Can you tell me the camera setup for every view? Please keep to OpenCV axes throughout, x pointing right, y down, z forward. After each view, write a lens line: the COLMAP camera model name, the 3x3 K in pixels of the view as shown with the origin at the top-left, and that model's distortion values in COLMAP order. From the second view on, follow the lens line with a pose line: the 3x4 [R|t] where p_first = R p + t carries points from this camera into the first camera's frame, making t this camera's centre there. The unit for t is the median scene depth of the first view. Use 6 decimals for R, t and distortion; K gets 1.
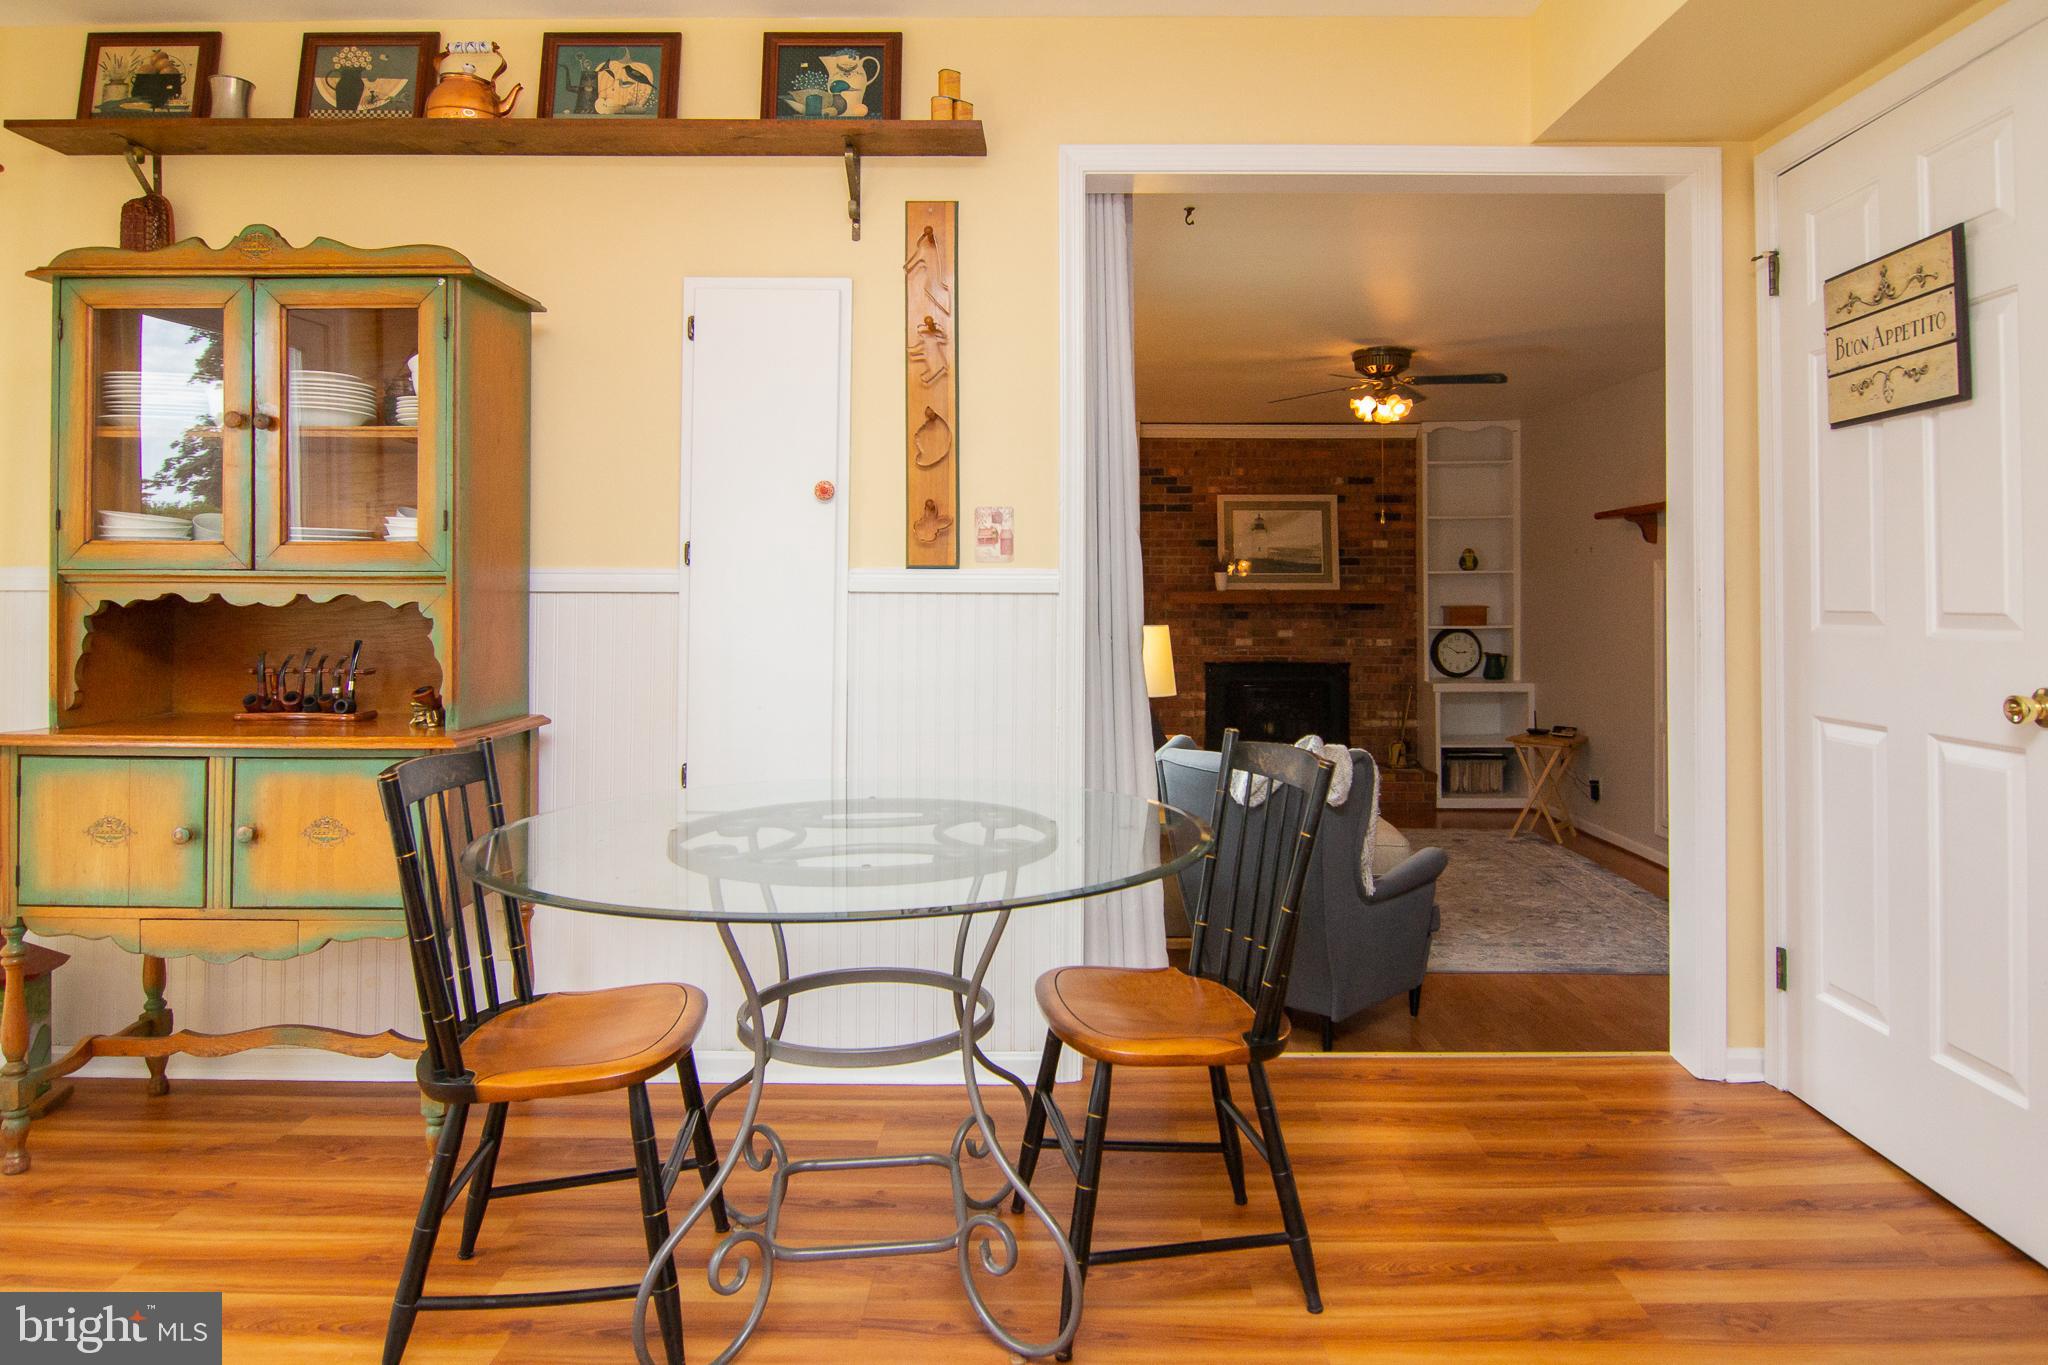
lens RADIAL K [[1242.9, 0, 1076.2], [0, 1242.9, 594.2], [0, 0, 1]] dist [-0.032442, -0.008451]
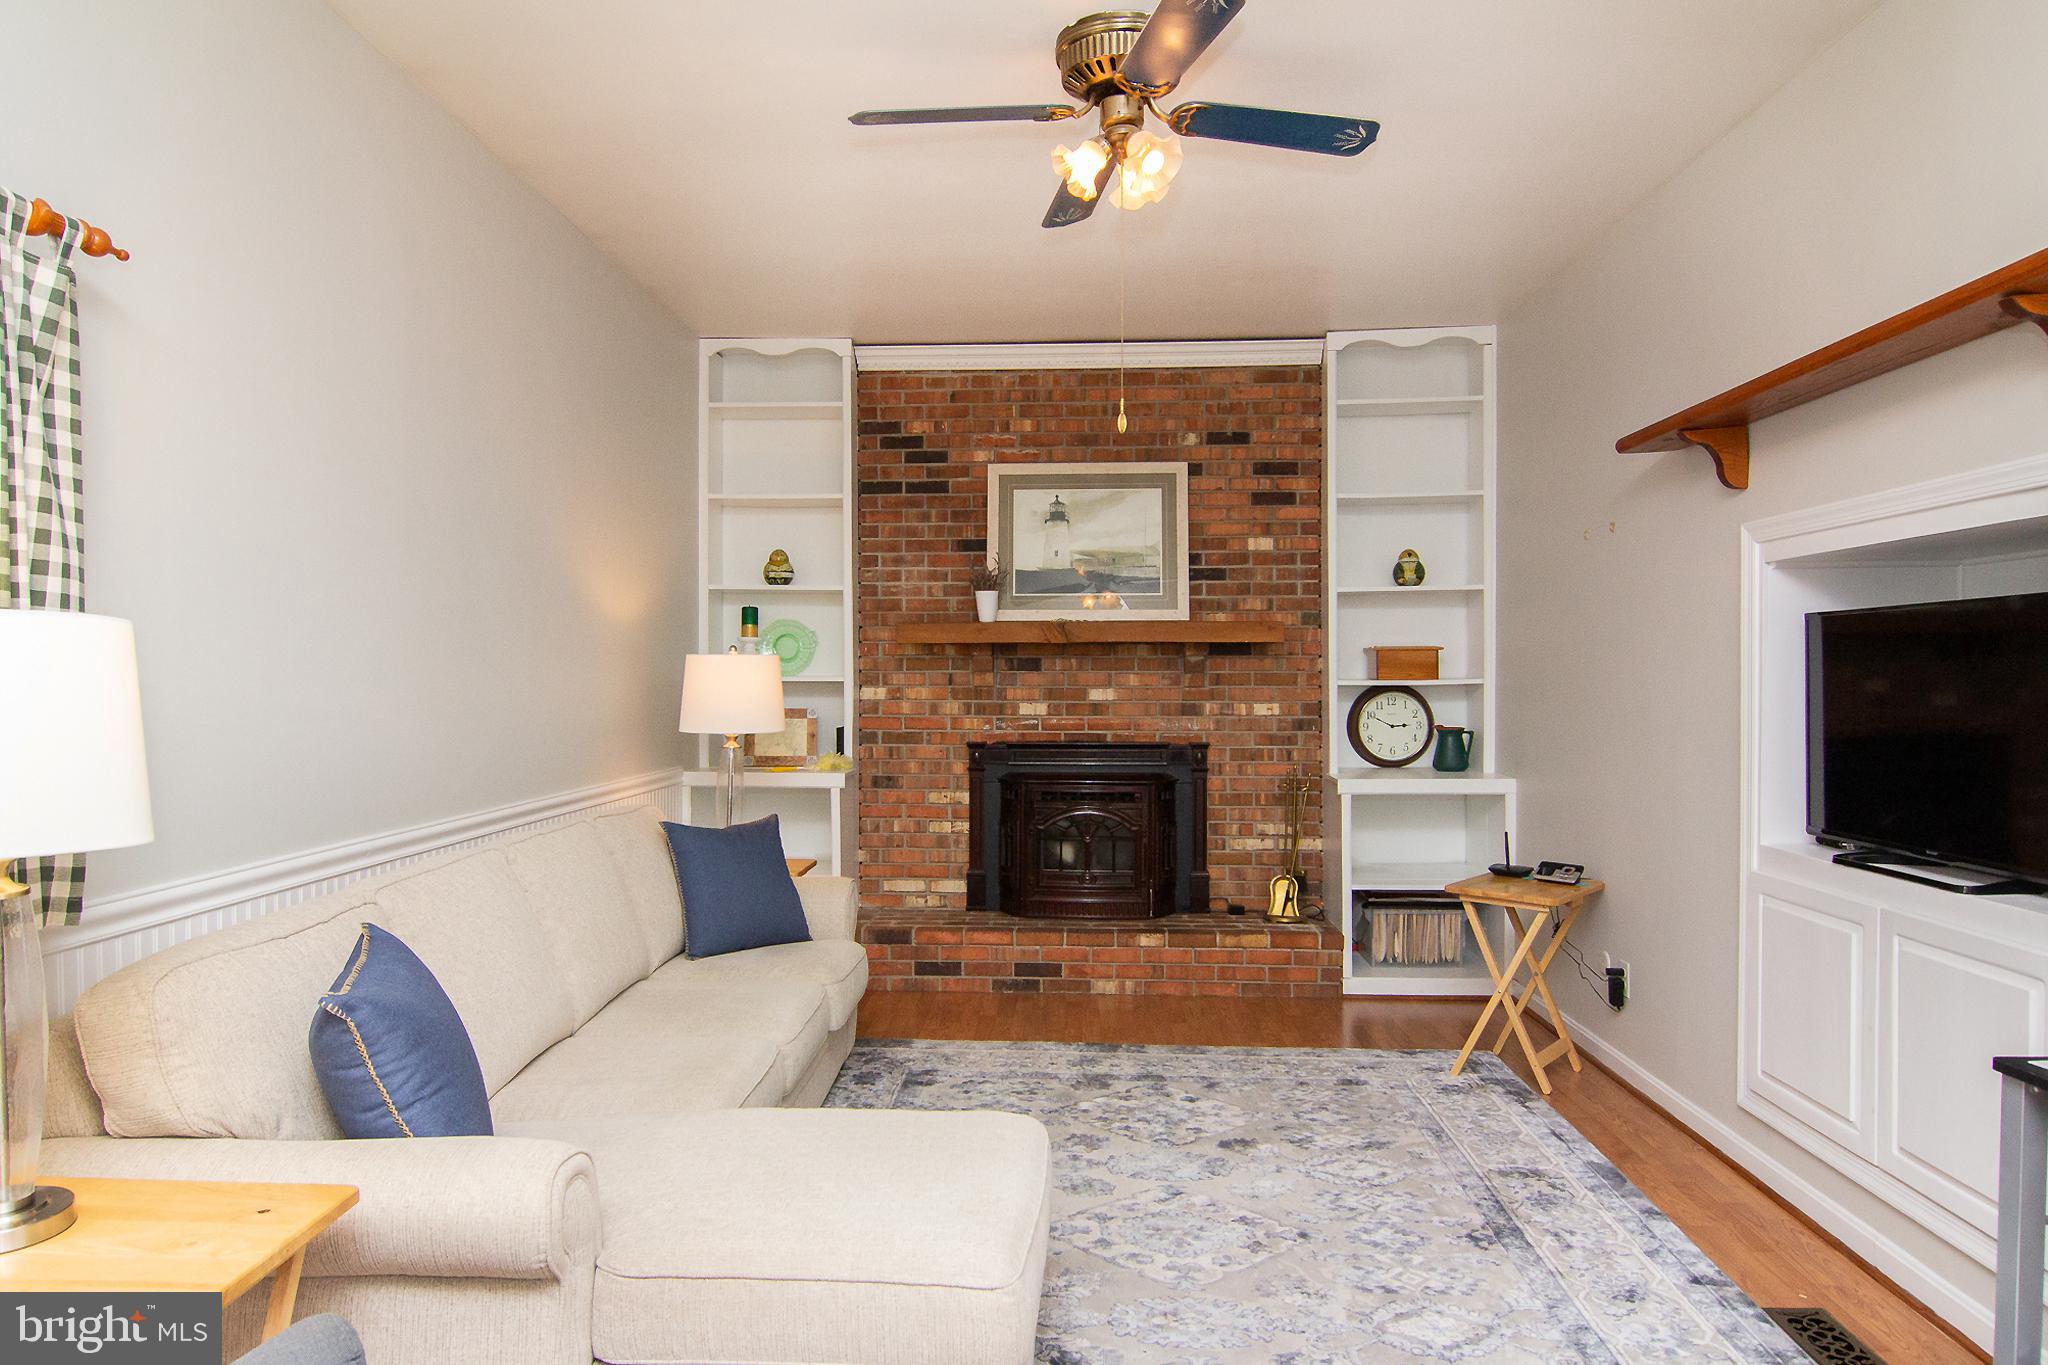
lens RADIAL K [[1242.9, 0, 1067.7], [0, 1242.9, 702.7], [0, 0, 1]] dist [-0.032442, -0.008451]
pose [[0.999102, -0.001662, -0.042333, 0.177675], [0.002696, 0.999699, 0.024392, 0.020992], [0.042280, -0.024484, 0.998806, 0.398173]]
